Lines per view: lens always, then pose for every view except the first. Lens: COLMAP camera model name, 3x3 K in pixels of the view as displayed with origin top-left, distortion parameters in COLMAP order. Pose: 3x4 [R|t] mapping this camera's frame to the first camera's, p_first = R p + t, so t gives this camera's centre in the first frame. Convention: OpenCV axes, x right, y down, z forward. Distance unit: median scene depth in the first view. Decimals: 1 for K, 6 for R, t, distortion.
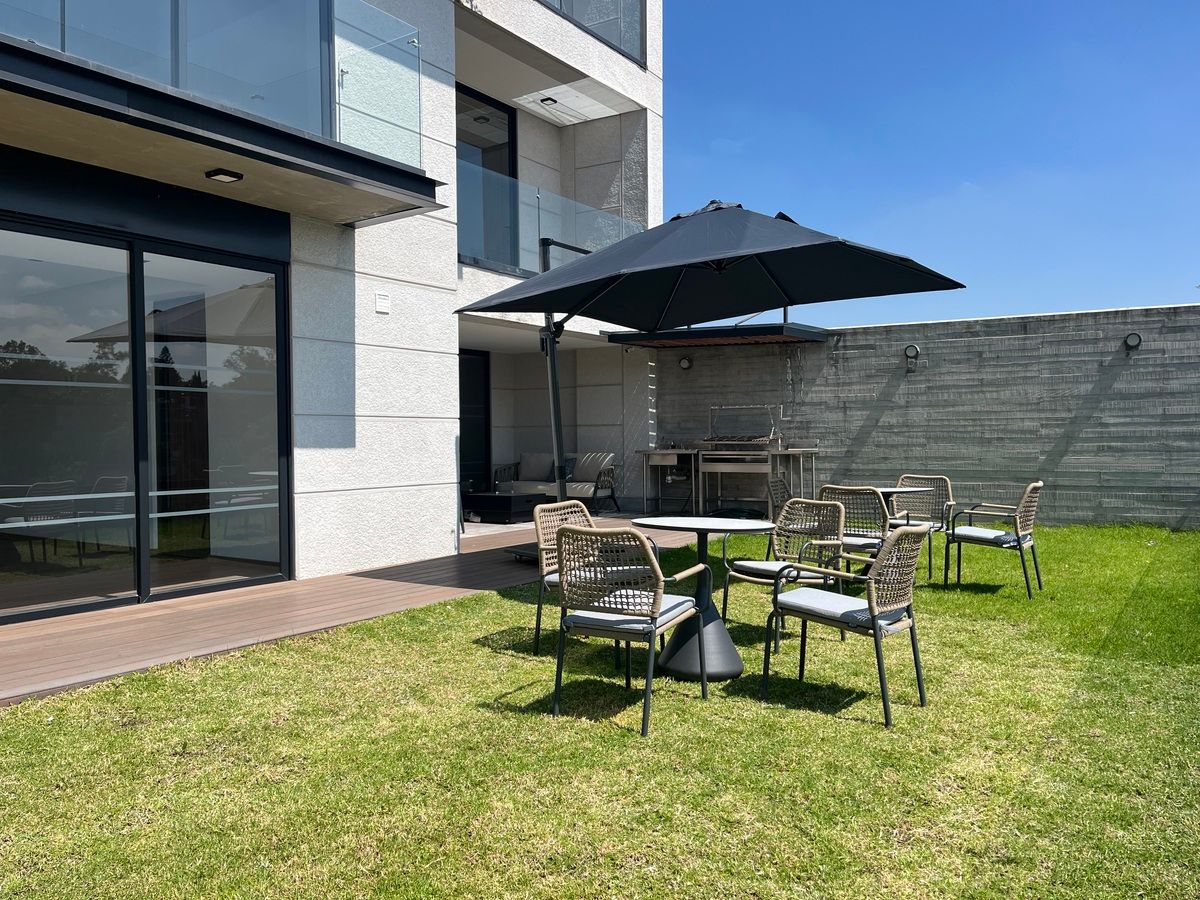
lens RADIAL K [[919.9, 0, 597.3], [0, 919.9, 452.9], [0, 0, 1]] dist [0.008925, -0.009753]
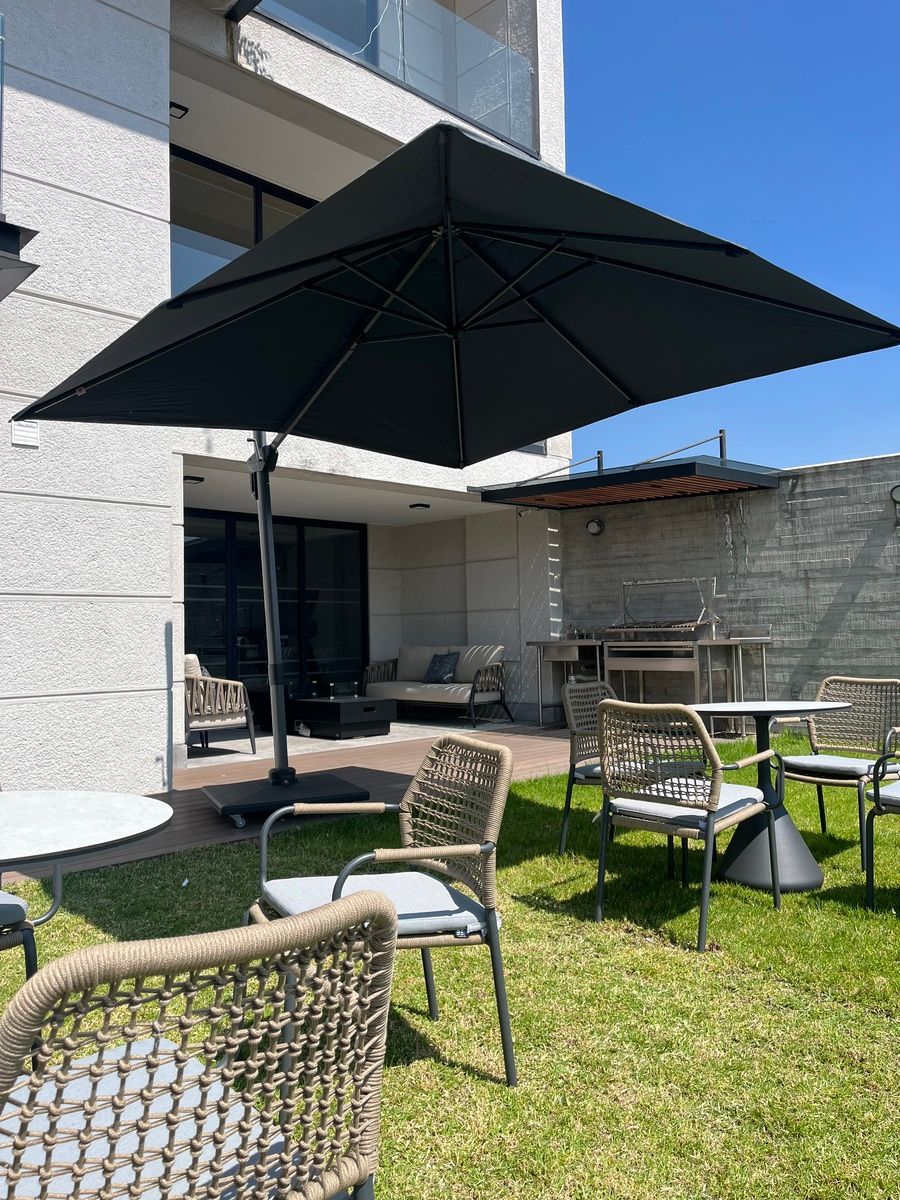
lens RADIAL K [[919.9, 0, 453.3], [0, 919.9, 594.7], [0, 0, 1]] dist [0.008925, -0.009753]
pose [[0.979286, -0.018998, -0.201587, 0.143859], [0.007371, 0.998274, -0.058272, 0.002448], [0.202346, 0.055579, 0.977736, 0.249890]]
